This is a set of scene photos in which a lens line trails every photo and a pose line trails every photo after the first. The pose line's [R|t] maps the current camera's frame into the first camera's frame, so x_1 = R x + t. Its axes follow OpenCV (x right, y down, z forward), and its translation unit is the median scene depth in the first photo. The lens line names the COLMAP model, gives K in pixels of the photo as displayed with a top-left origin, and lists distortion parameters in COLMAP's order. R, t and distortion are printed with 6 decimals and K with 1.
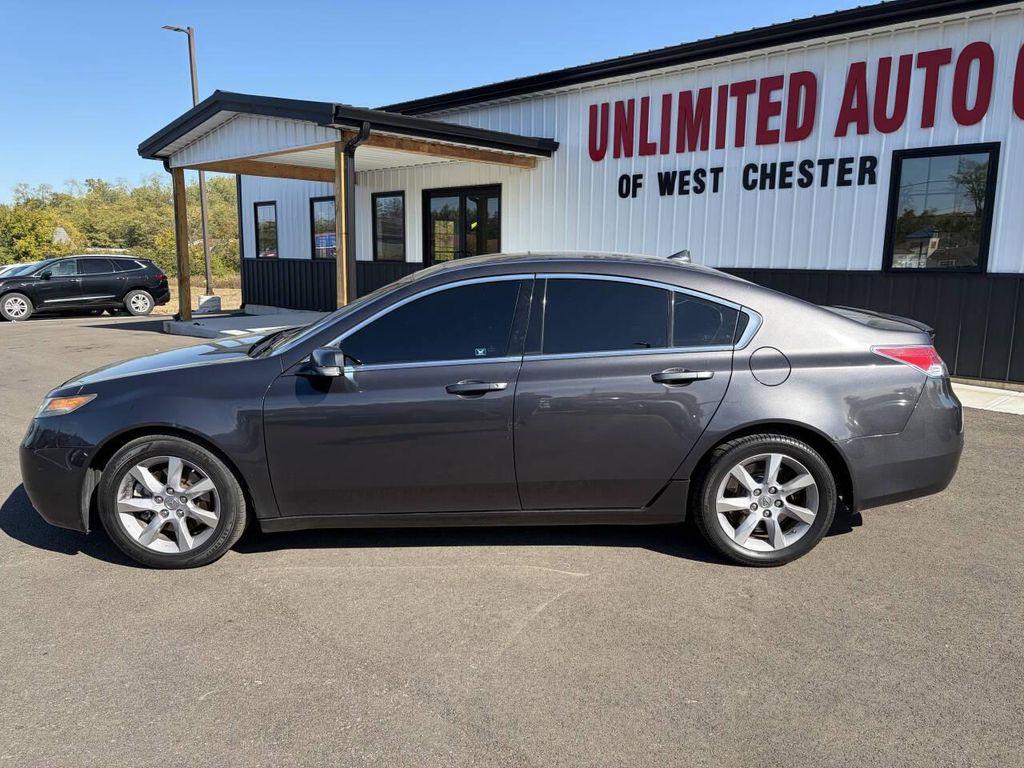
lens RADIAL K [[777.4, 0, 519.3], [0, 777.4, 390.0], [0, 0, 1]] dist [0.046138, -0.050947]
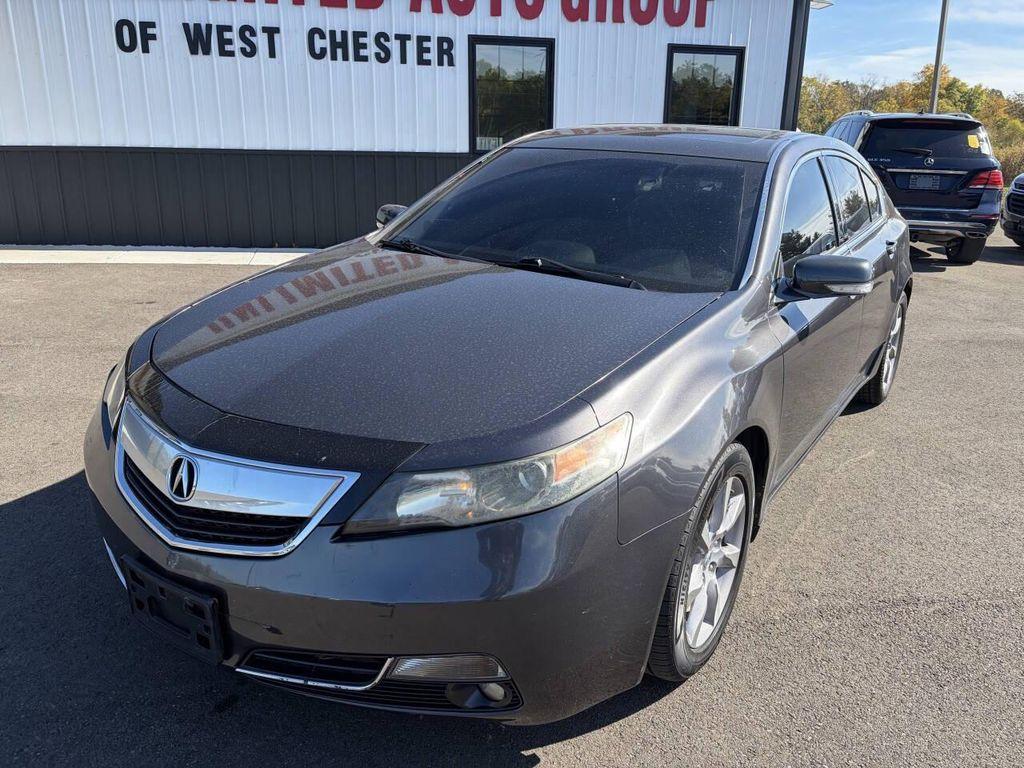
lens RADIAL K [[777.4, 0, 517.6], [0, 777.4, 388.1], [0, 0, 1]] dist [0.046138, -0.050947]
pose [[0.548727, -0.247474, 0.798533, -0.372133], [0.131812, 0.968845, 0.209678, -0.048688], [-0.825545, -0.009800, 0.564251, 0.295398]]
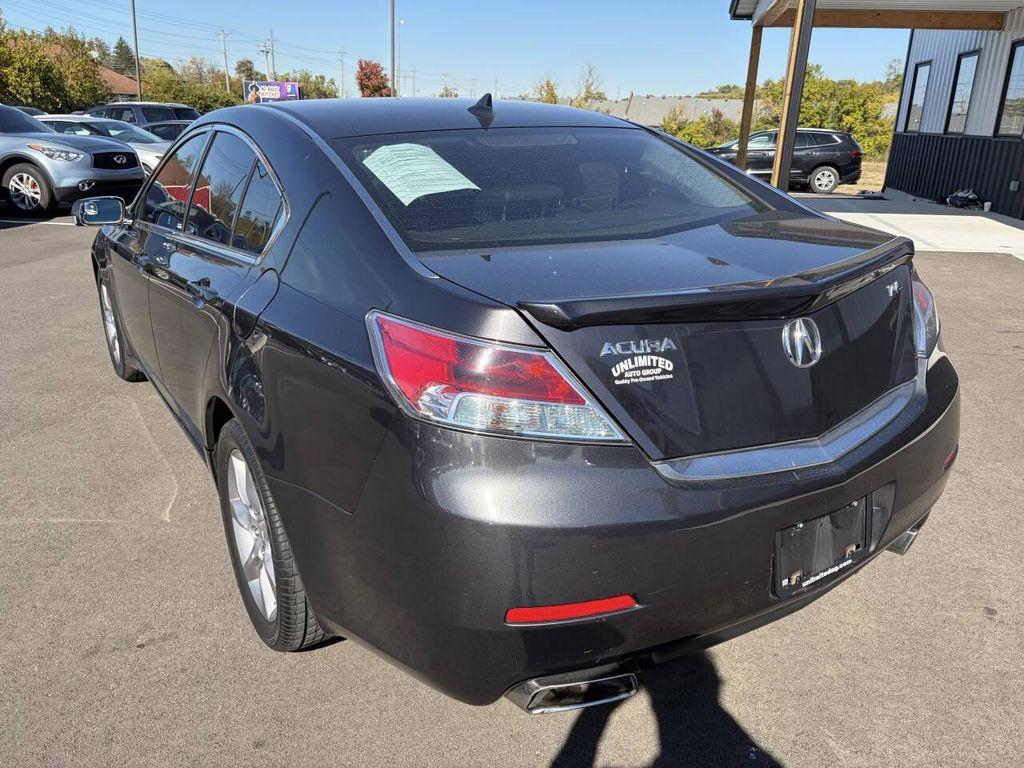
lens RADIAL K [[777.4, 0, 521.5], [0, 777.4, 386.7], [0, 0, 1]] dist [0.046138, -0.050947]
pose [[0.565405, 0.271381, -0.778890, 0.319340], [-0.158297, 0.962471, 0.220435, -0.046629], [0.809481, -0.001340, 0.587145, 0.305090]]
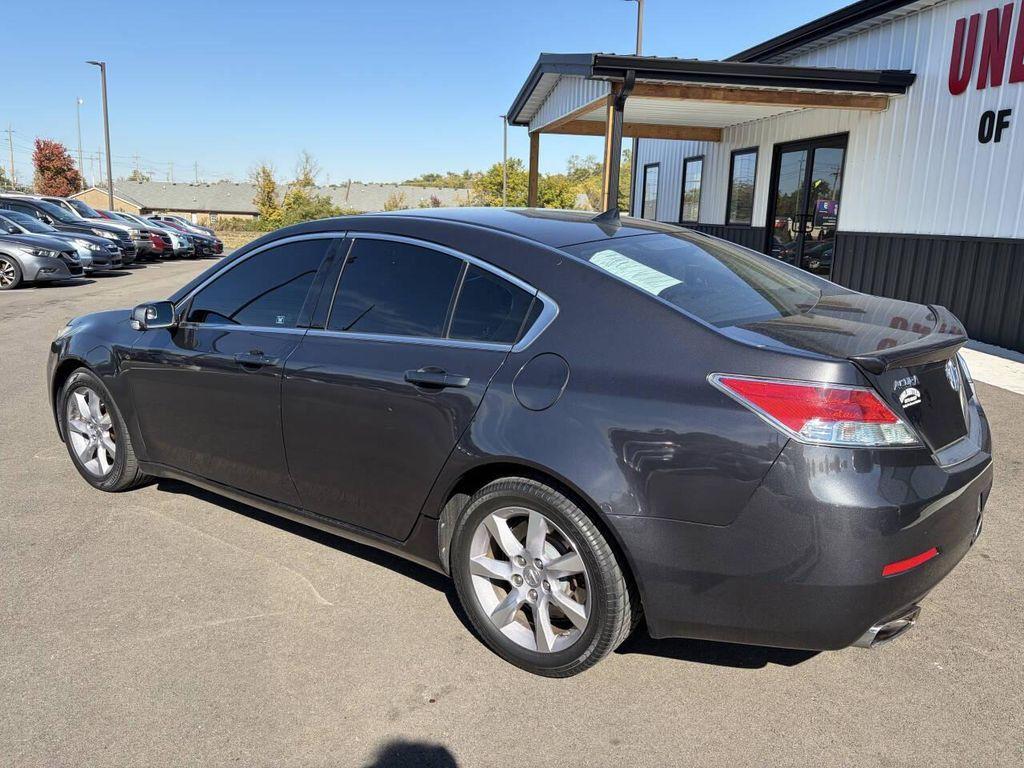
lens RADIAL K [[777.4, 0, 513.9], [0, 777.4, 383.3], [0, 0, 1]] dist [0.046138, -0.050947]
pose [[0.809849, 0.137737, -0.570240, 0.250650], [-0.117956, 0.990426, 0.071709, -0.027054], [0.574658, 0.009190, 0.818342, 0.162290]]
